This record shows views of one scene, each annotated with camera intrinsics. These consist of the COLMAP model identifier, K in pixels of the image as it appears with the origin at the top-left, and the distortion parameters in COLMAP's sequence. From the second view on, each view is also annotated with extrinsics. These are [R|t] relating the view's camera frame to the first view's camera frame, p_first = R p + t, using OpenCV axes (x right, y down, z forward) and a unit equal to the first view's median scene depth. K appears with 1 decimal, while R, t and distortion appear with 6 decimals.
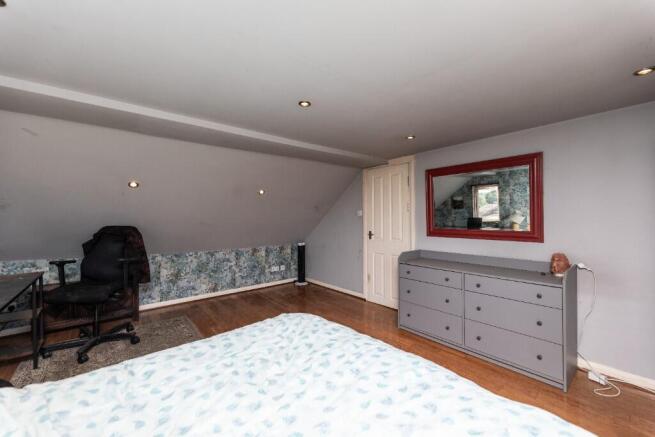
lens RADIAL K [[267.1, 0, 323.7], [0, 267.1, 215.5], [0, 0, 1]] dist [-0.002403, -0.000325]
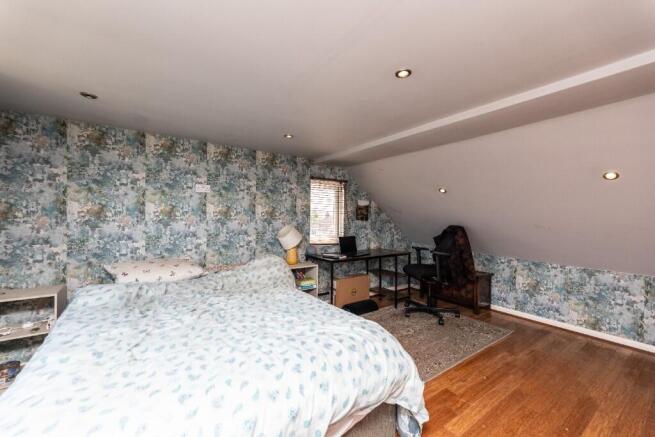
lens RADIAL K [[267.1, 0, 326.7], [0, 267.1, 219.0], [0, 0, 1]] dist [-0.002403, -0.000325]
pose [[-0.106634, 0.009315, -0.994255, 0.369406], [-0.002937, 0.999949, 0.009683, 0.000879], [0.994294, 0.003952, -0.106602, 0.441494]]
